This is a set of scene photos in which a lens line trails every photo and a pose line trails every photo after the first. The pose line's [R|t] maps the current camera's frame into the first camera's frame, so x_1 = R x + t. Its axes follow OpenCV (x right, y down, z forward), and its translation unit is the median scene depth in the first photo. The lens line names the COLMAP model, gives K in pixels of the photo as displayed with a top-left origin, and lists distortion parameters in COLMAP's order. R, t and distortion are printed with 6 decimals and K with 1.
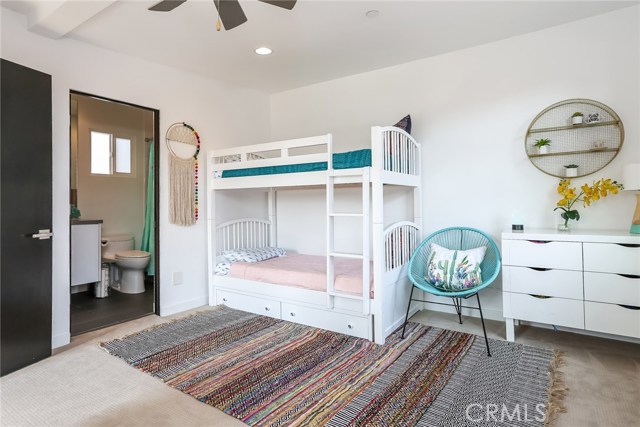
lens RADIAL K [[346.8, 0, 317.5], [0, 346.8, 200.4], [0, 0, 1]] dist [-0.001541, -0.000013]
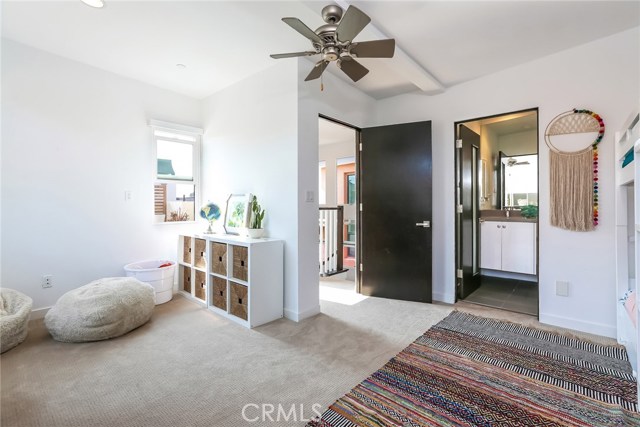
lens RADIAL K [[299.9, 0, 323.0], [0, 299.9, 206.0], [0, 0, 1]] dist [0.000015, 0.000566]
pose [[-0.116700, 0.009488, -0.993122, 0.544356], [0.010087, 0.999914, 0.008368, 0.000557], [0.993116, -0.009041, -0.116786, 0.613523]]
